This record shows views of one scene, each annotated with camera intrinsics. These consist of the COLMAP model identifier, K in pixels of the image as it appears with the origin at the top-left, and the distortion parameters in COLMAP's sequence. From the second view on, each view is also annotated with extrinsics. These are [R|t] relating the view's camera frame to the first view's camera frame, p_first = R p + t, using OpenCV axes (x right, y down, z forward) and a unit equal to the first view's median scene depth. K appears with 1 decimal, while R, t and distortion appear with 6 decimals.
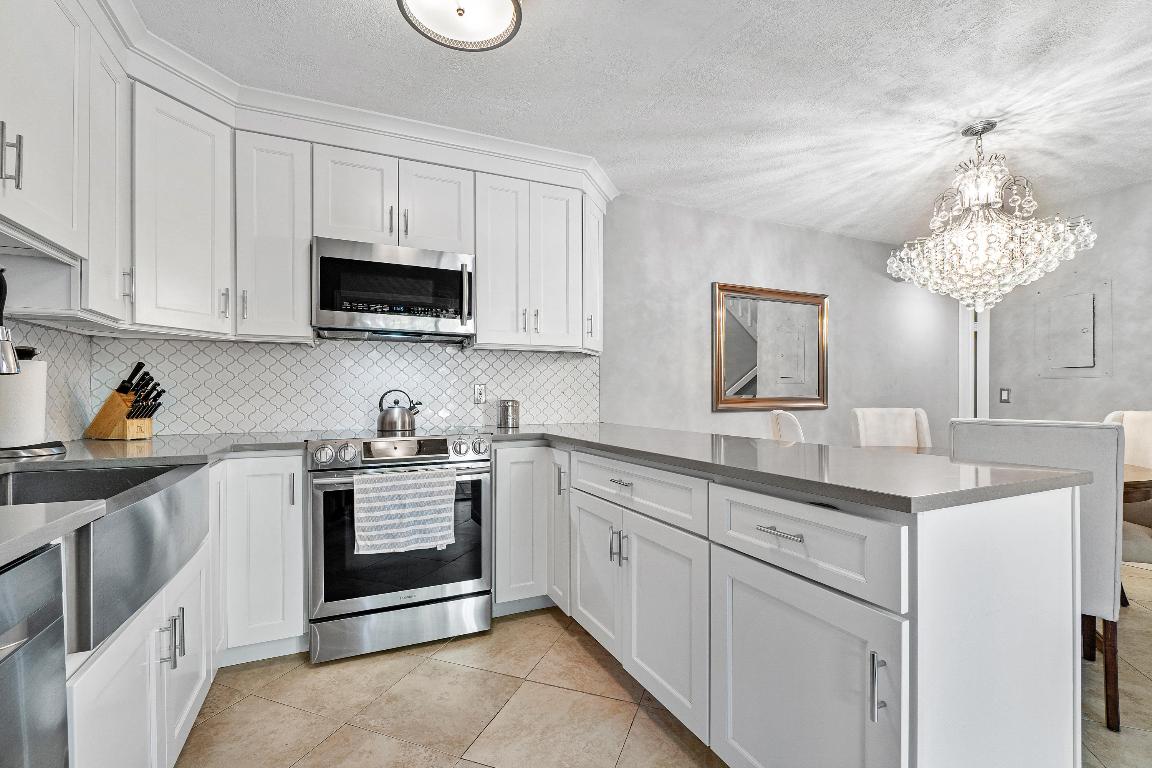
lens RADIAL K [[502.3, 0, 569.8], [0, 502.3, 394.1], [0, 0, 1]] dist [-0.005524, 0.000208]
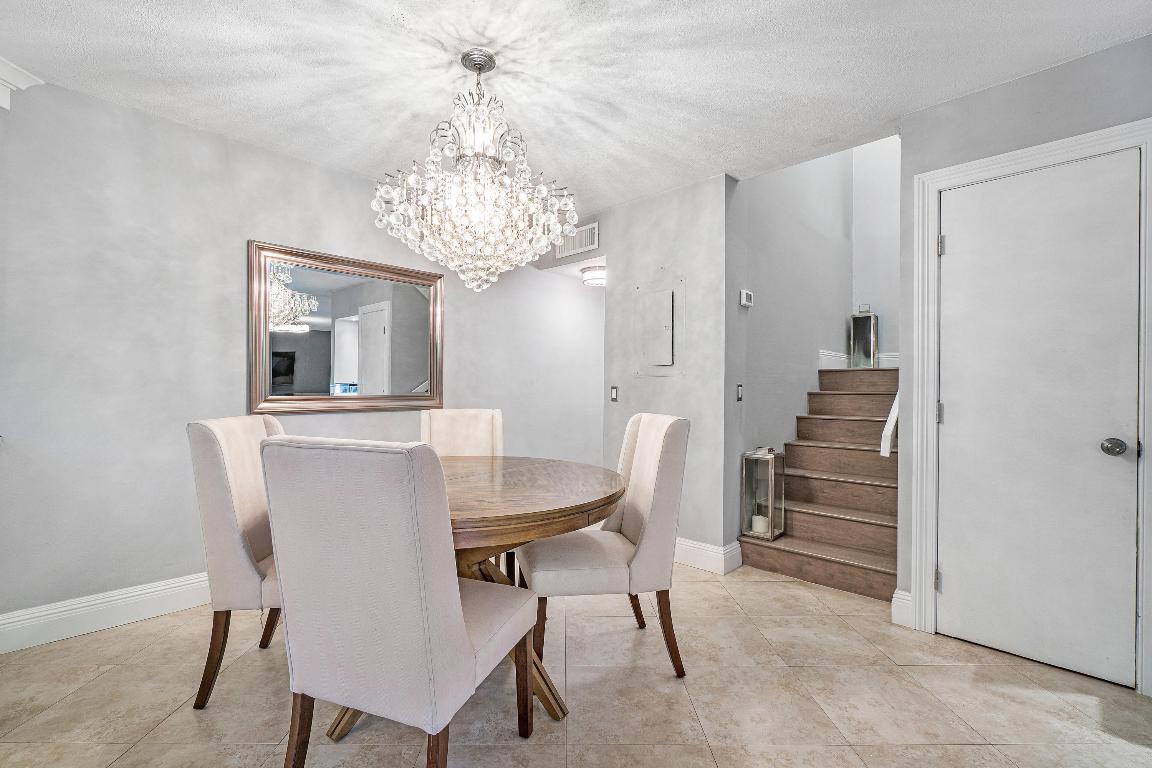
lens RADIAL K [[507.3, 0, 572.6], [0, 507.3, 395.0], [0, 0, 1]] dist [-0.001330, -0.000092]
pose [[0.930947, 0.001735, 0.365150, 0.678344], [-0.006651, 0.999903, 0.012206, -0.010352], [-0.365094, -0.013791, 0.930869, 0.189452]]
